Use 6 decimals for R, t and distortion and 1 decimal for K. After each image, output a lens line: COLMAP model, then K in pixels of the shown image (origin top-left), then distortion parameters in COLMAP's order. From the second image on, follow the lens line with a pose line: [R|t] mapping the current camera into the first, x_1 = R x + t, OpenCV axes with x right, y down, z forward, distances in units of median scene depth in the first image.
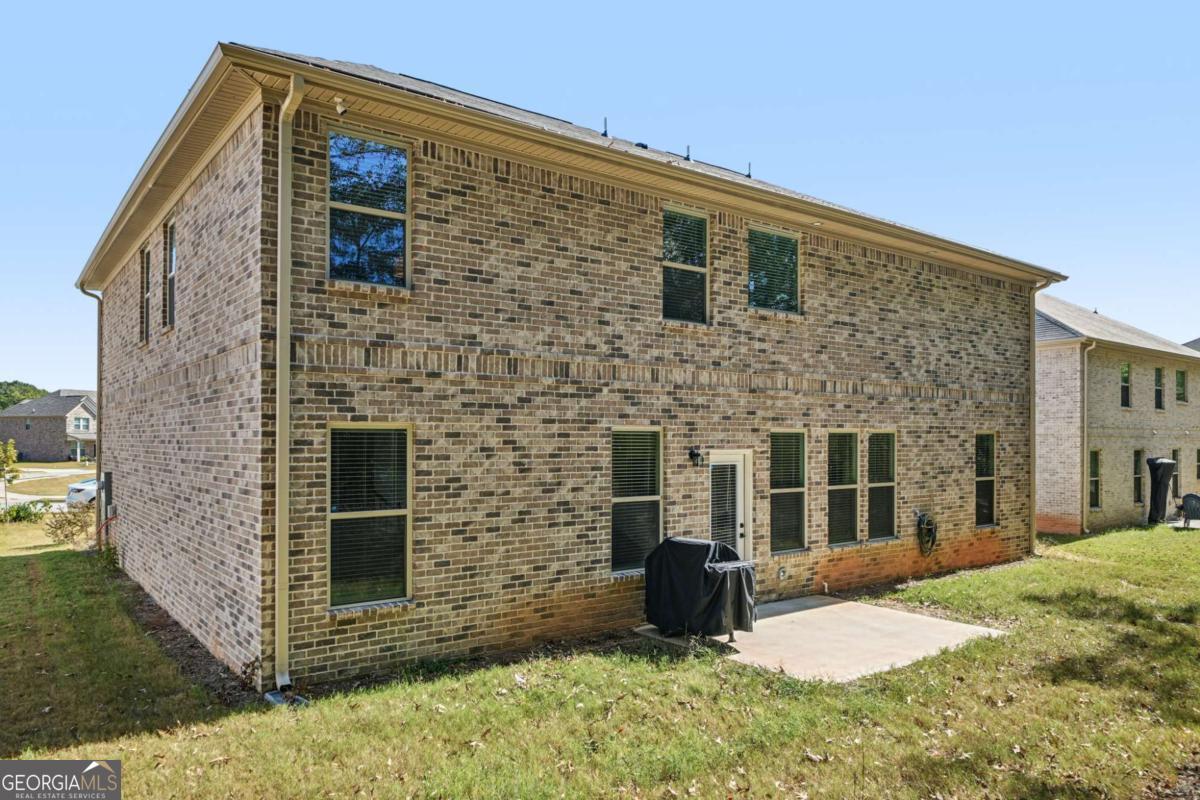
lens RADIAL K [[817.5, 0, 600.0], [0, 817.5, 412.4], [0, 0, 1]] dist [-0.000245, -0.000866]
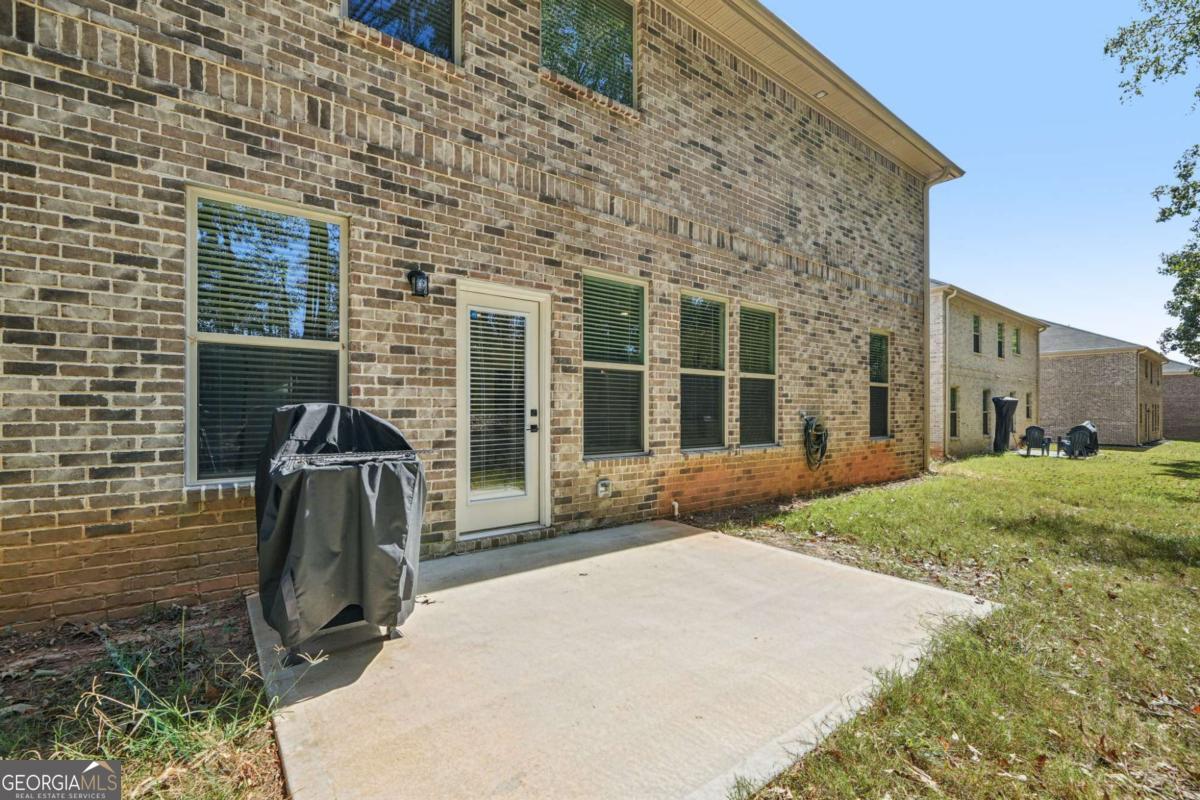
lens RADIAL K [[502.8, 0, 600.5], [0, 502.8, 395.6], [0, 0, 1]] dist [-0.001067, -0.000054]
pose [[0.999997, 0.000518, -0.002553, 0.214191], [-0.000524, 0.999997, -0.002177, 0.118615], [0.002551, 0.002178, 0.999994, 0.571014]]
